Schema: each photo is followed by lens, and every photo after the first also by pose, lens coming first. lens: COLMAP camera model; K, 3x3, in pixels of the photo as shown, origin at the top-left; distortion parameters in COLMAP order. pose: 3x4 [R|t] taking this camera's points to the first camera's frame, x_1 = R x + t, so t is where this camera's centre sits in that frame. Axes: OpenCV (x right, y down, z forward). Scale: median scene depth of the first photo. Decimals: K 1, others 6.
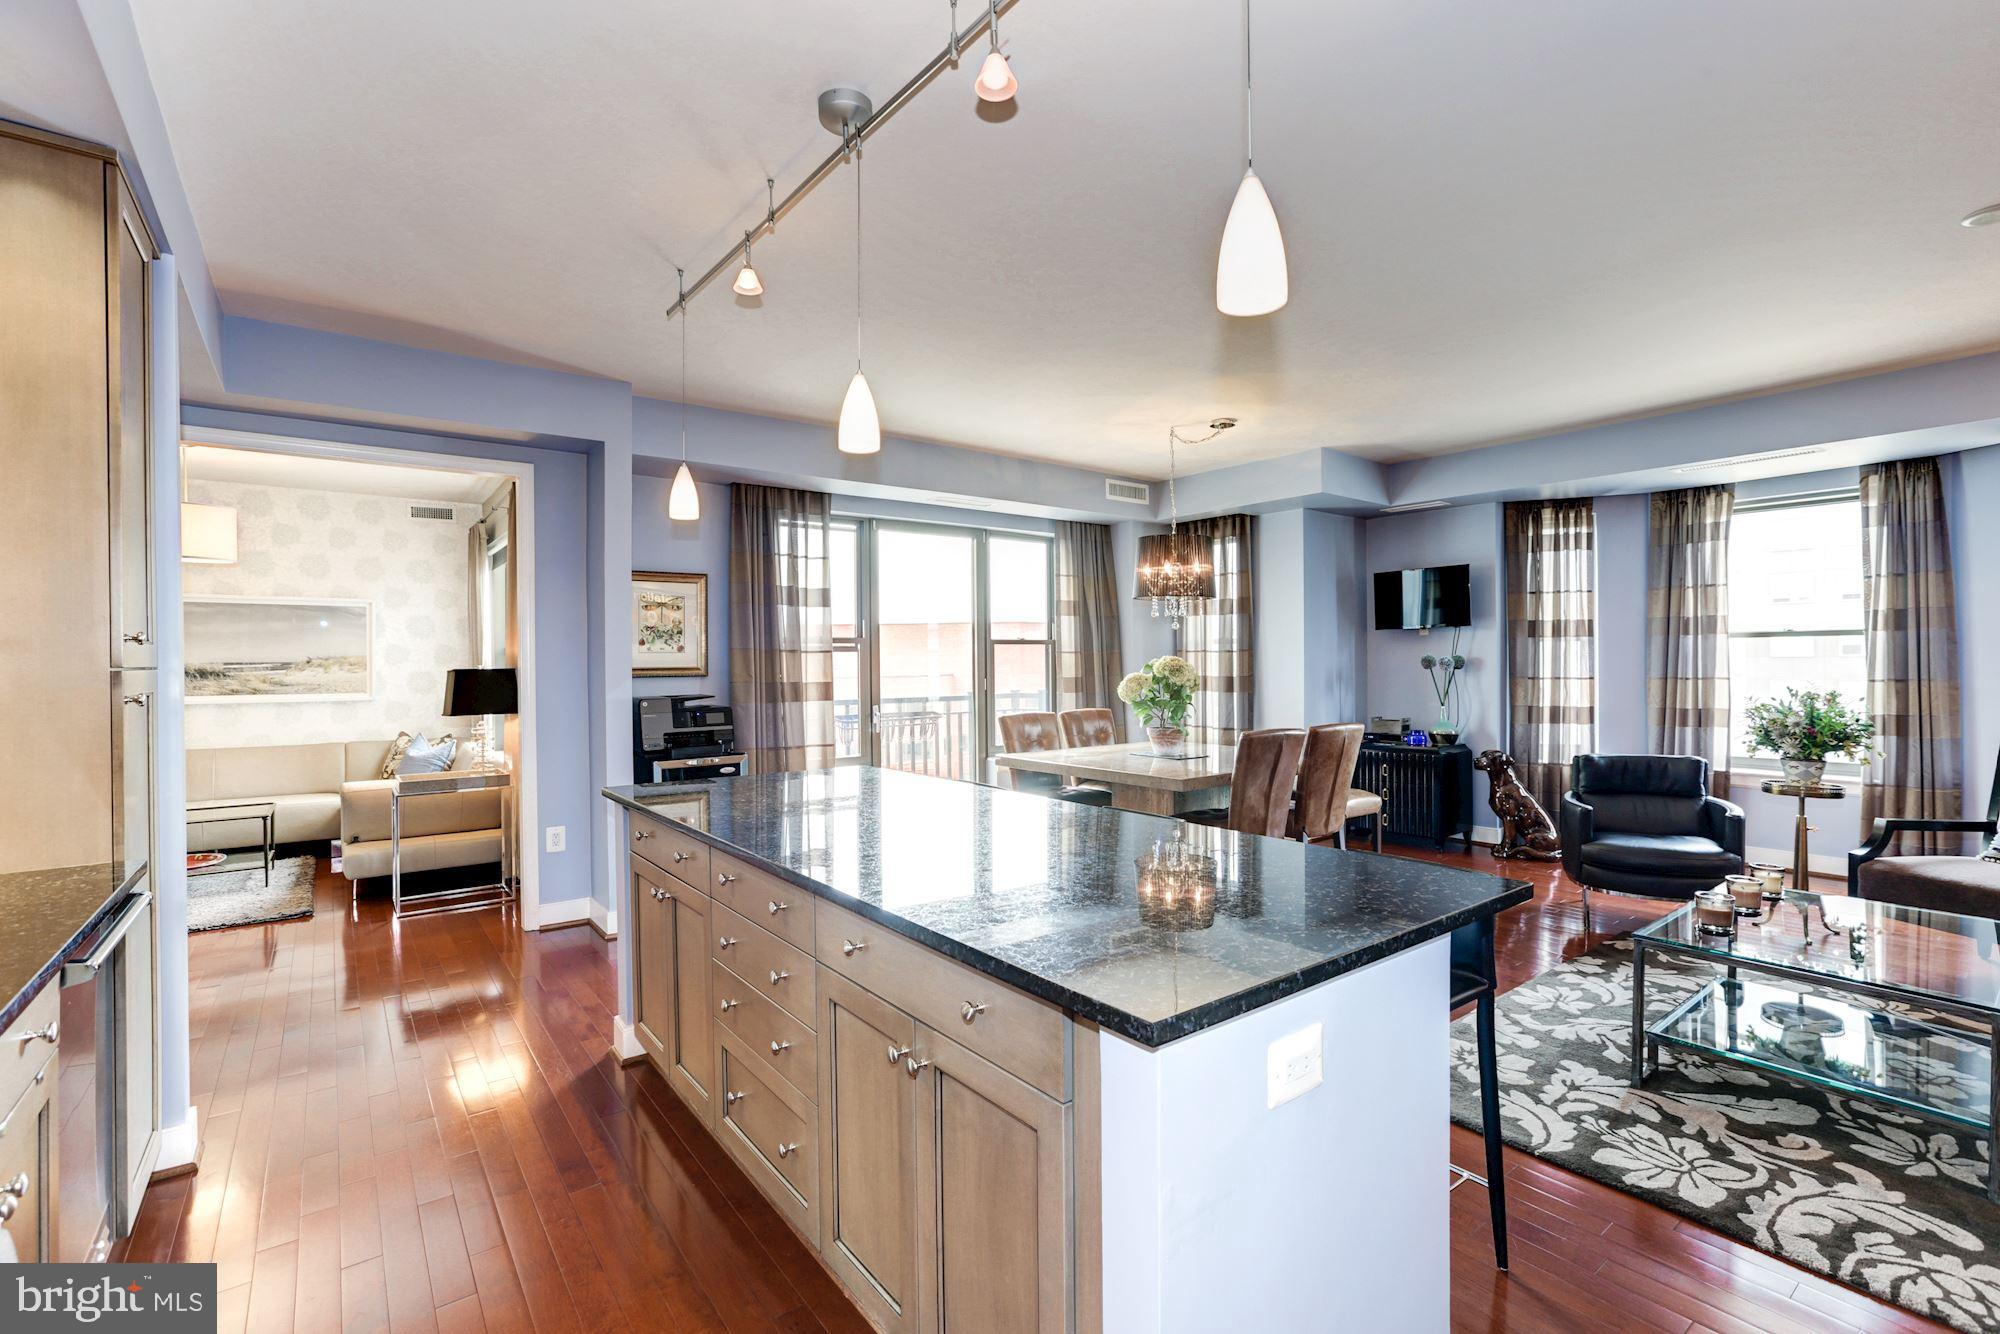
lens RADIAL K [[903.3, 0, 1059.1], [0, 903.3, 660.5], [0, 0, 1]] dist [0.035101, 0.000517]
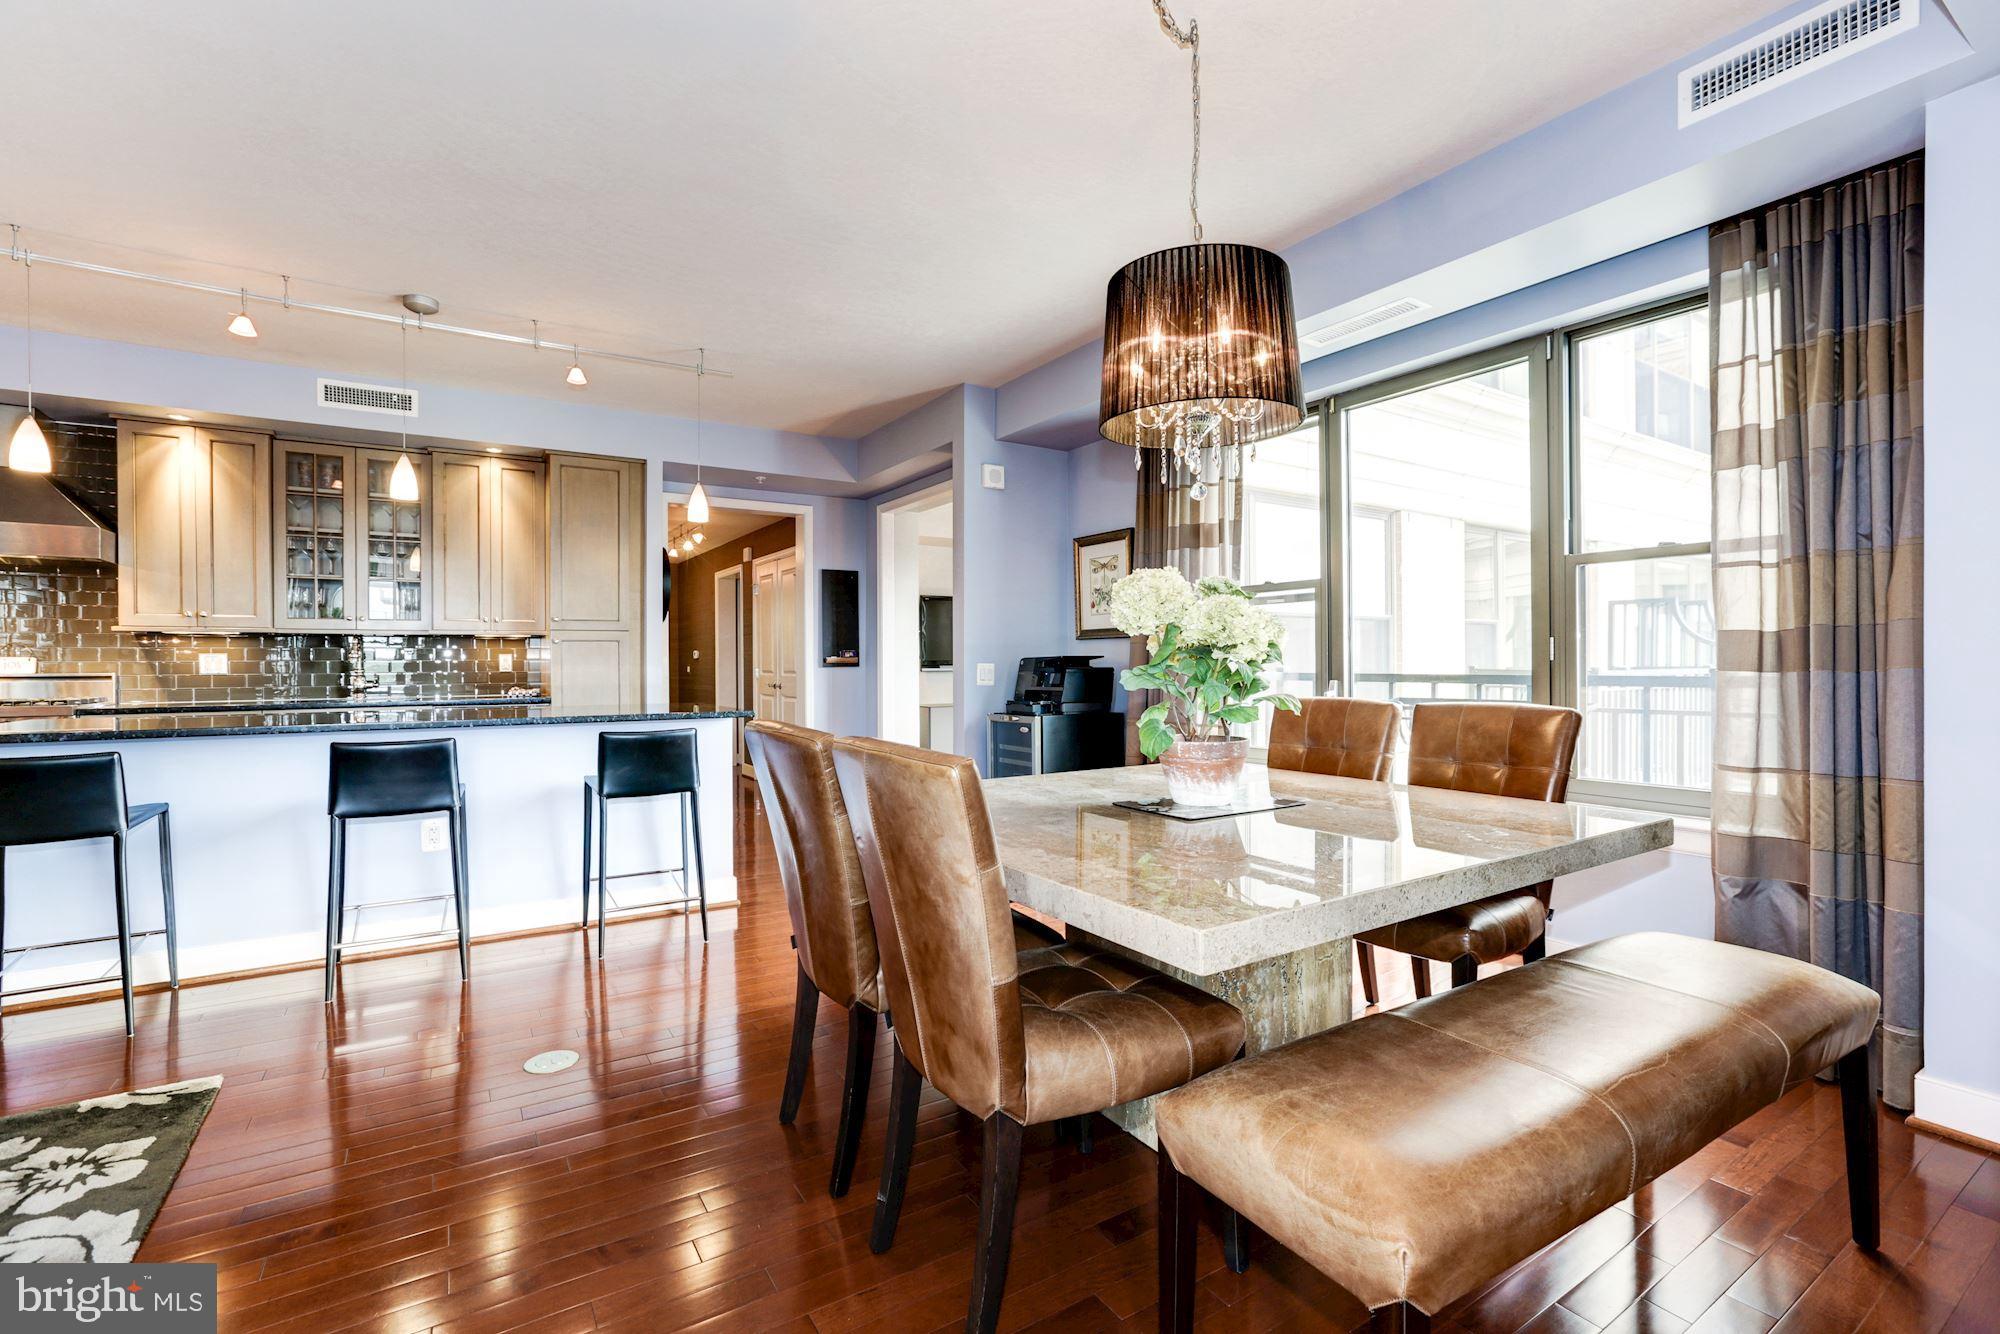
lens RADIAL K [[898.7, 0, 1006.0], [0, 898.7, 667.1], [0, 0, 1]] dist [-0.023256, 0.010394]
pose [[-0.143754, 0.012491, -0.989535, 0.497336], [0.003154, 0.999921, 0.012163, 0.032956], [0.989608, -0.001372, -0.143783, 0.889565]]
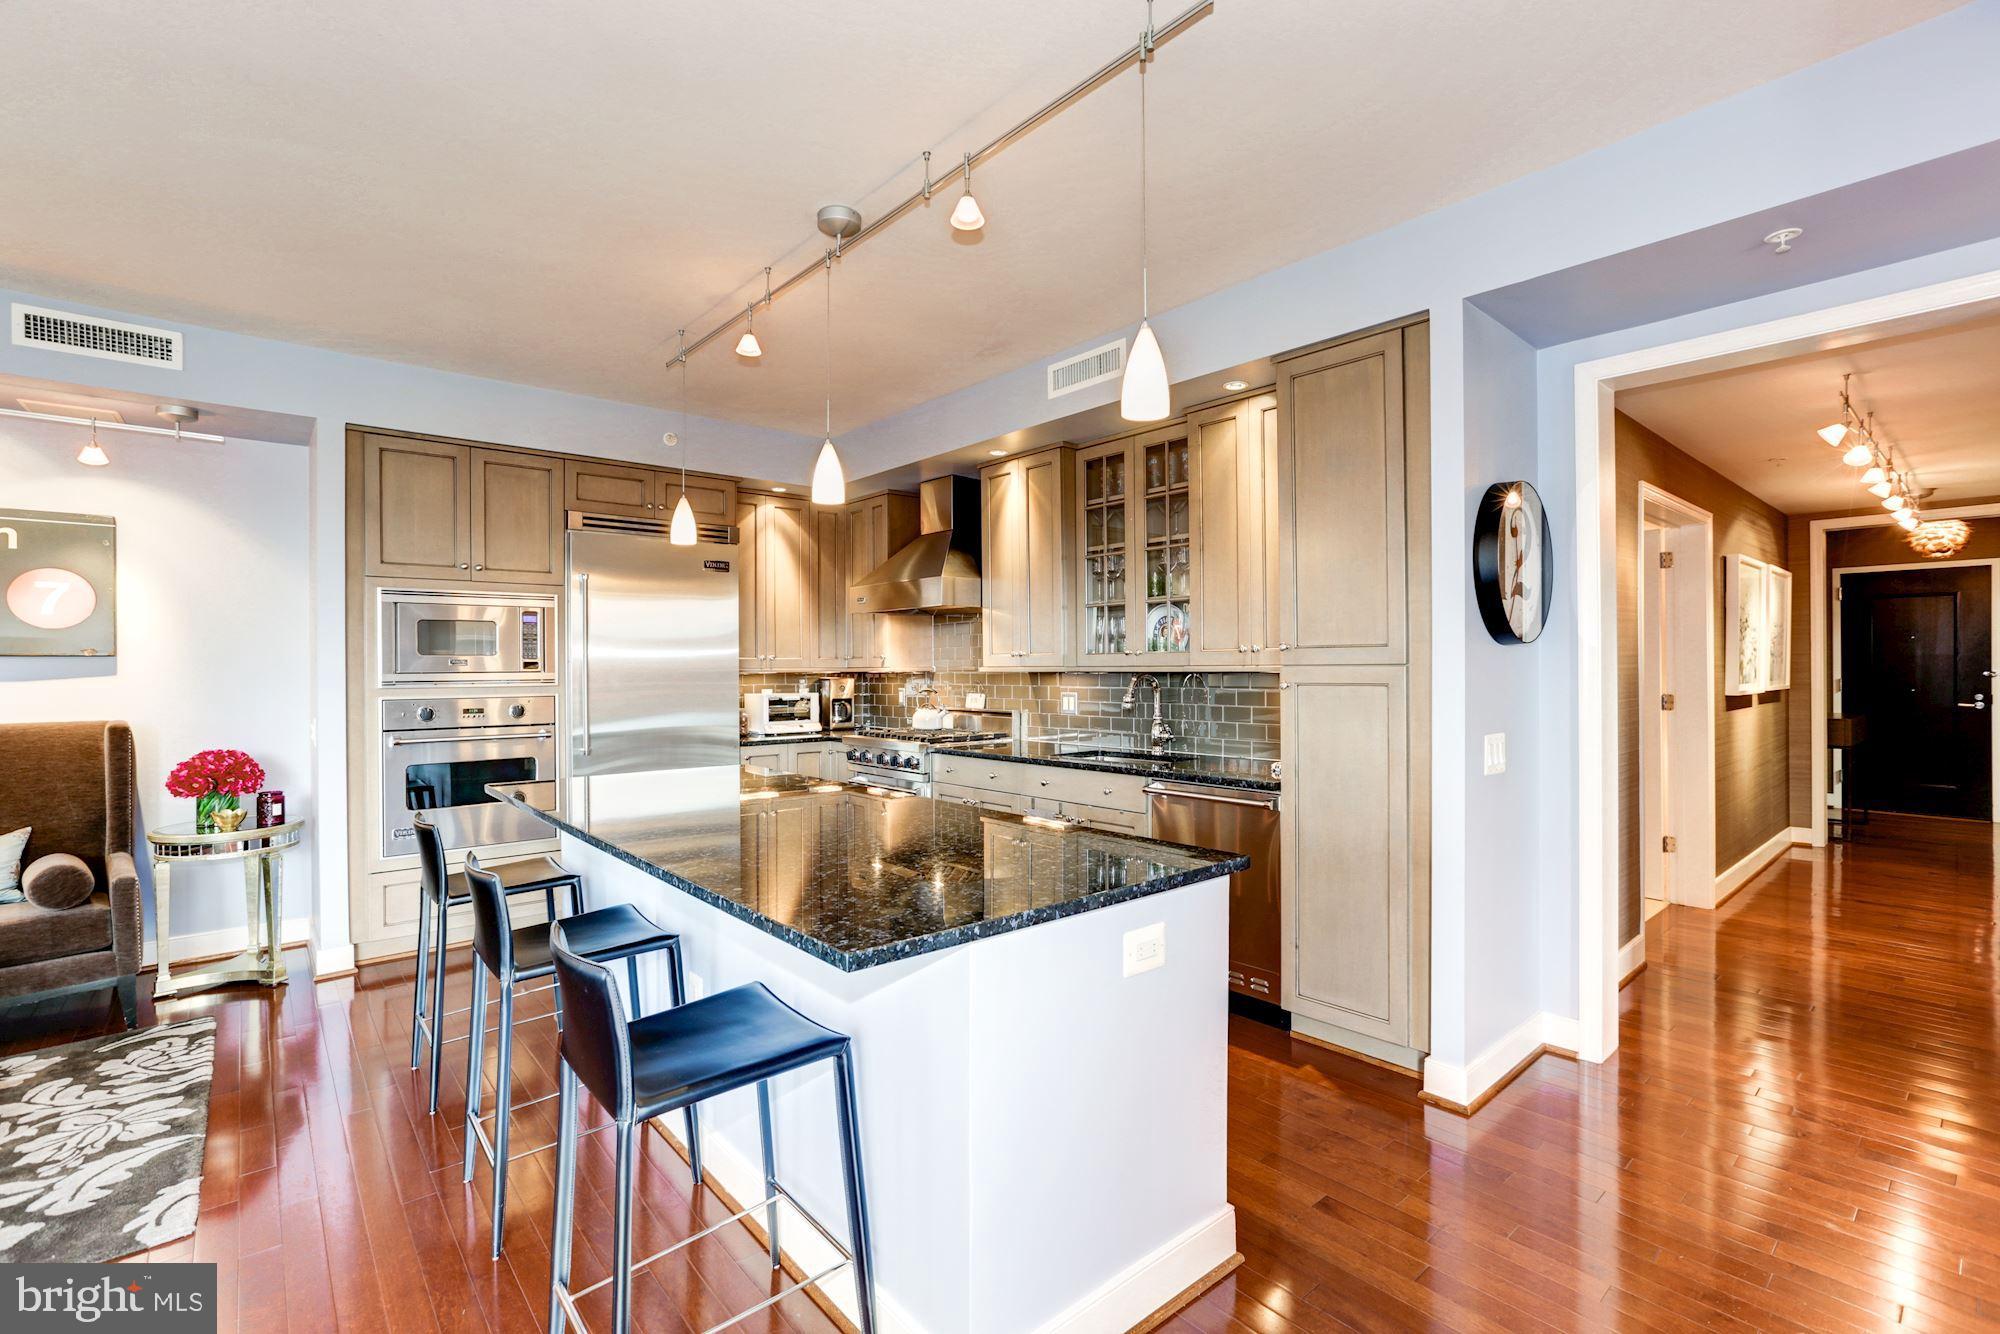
lens RADIAL K [[904.8, 0, 1007.5], [0, 904.8, 665.7], [0, 0, 1]] dist [-0.001235, 0.001135]
pose [[-0.999940, 0.010823, 0.001575, -0.168068], [0.010828, 0.999935, 0.003476, 0.000888], [-0.001537, 0.003493, -0.999993, 0.837372]]
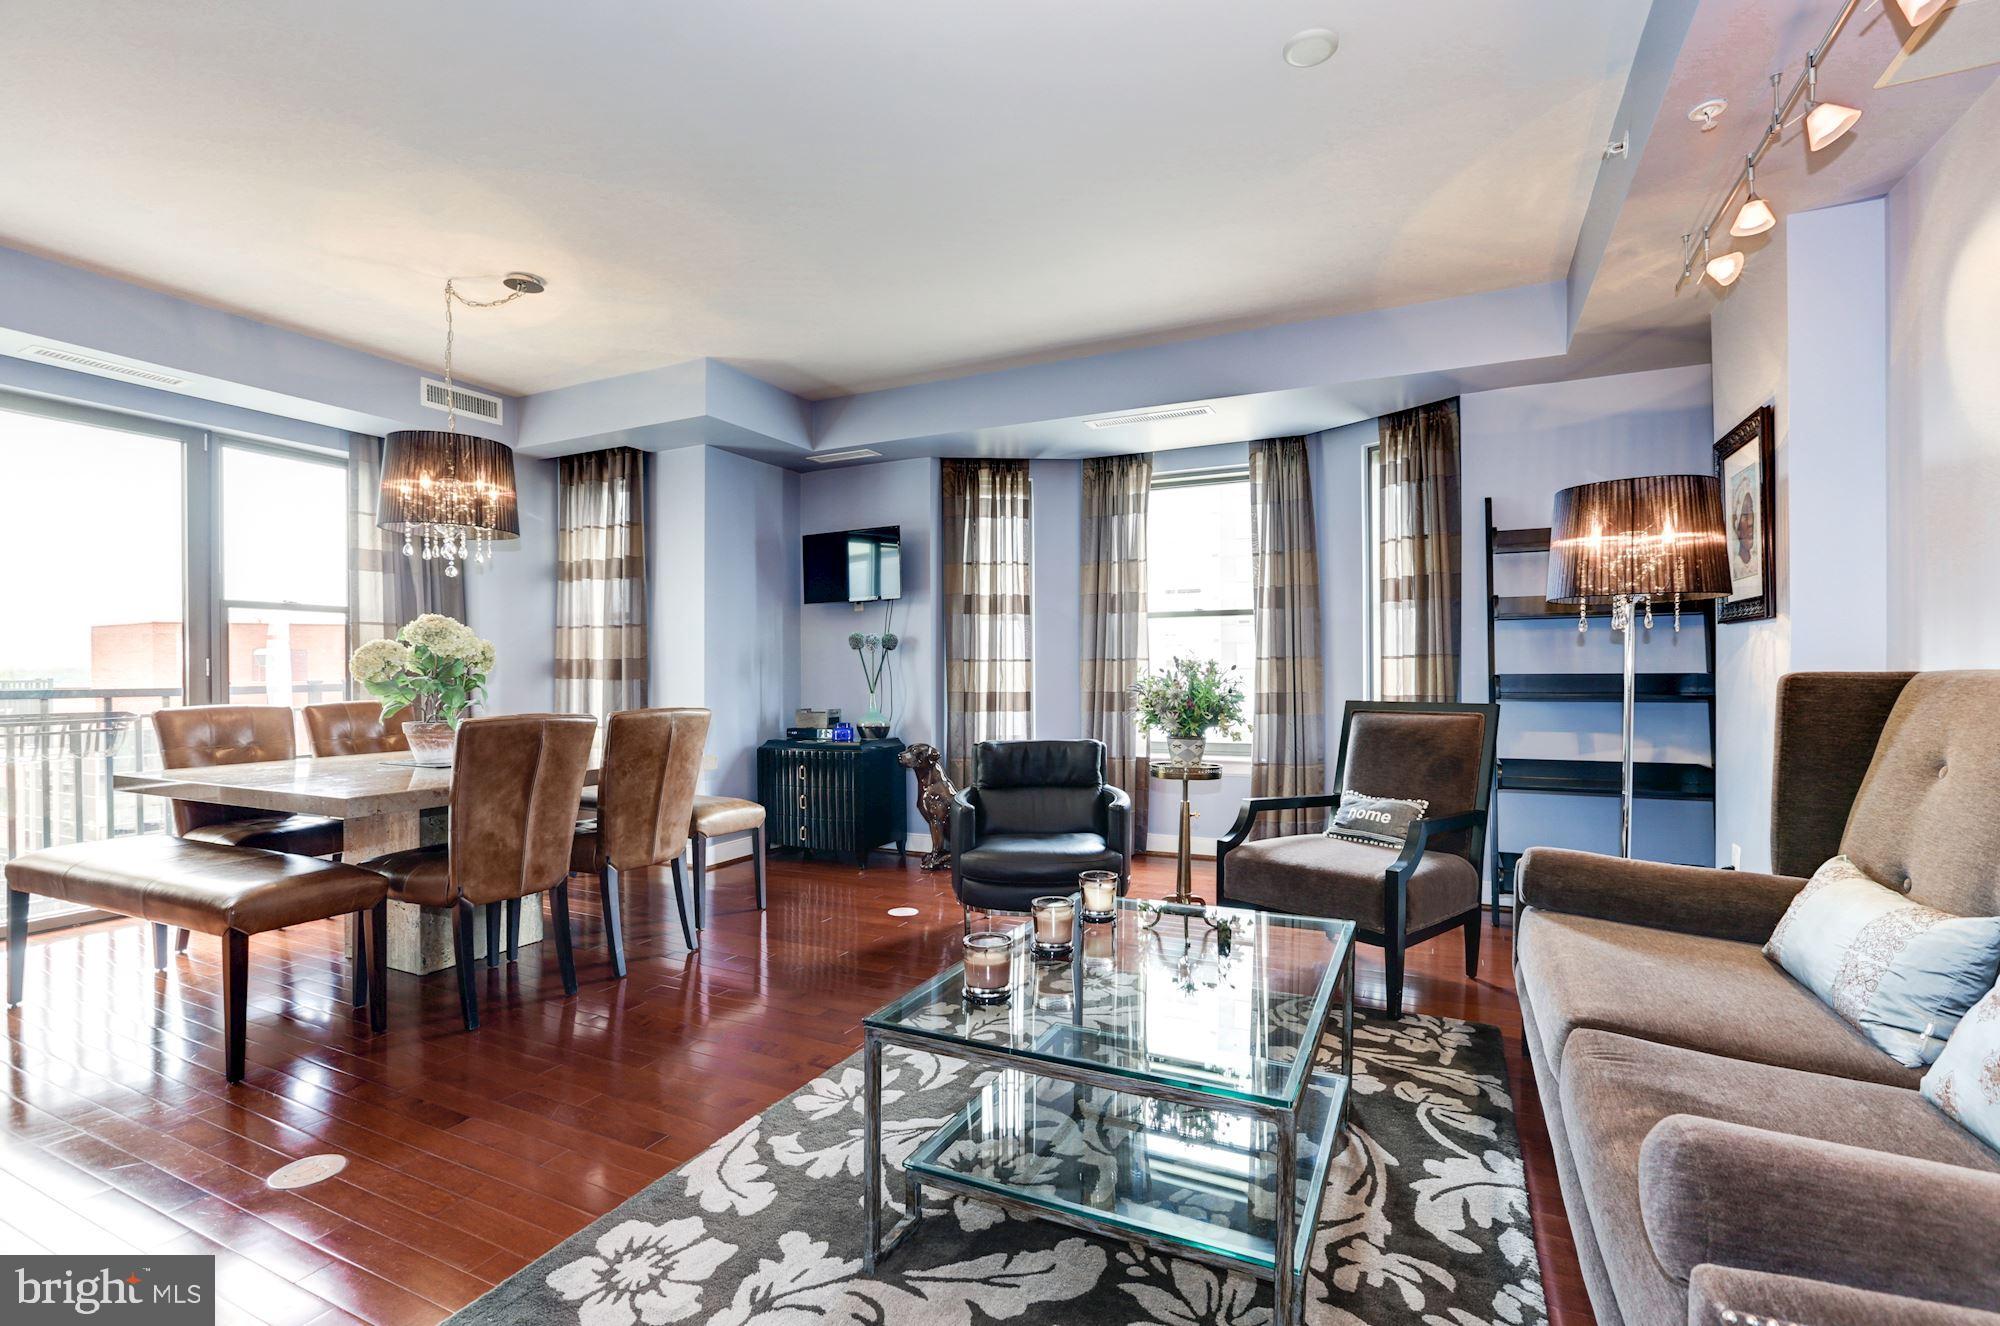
lens RADIAL K [[904.8, 0, 1007.5], [0, 904.8, 661.7], [0, 0, 1]] dist [-0.001235, 0.001135]
pose [[0.918632, 0.007046, 0.395052, 0.223219], [-0.002271, 0.999919, -0.012554, 0.033649], [-0.395108, 0.010635, 0.918573, 0.197484]]
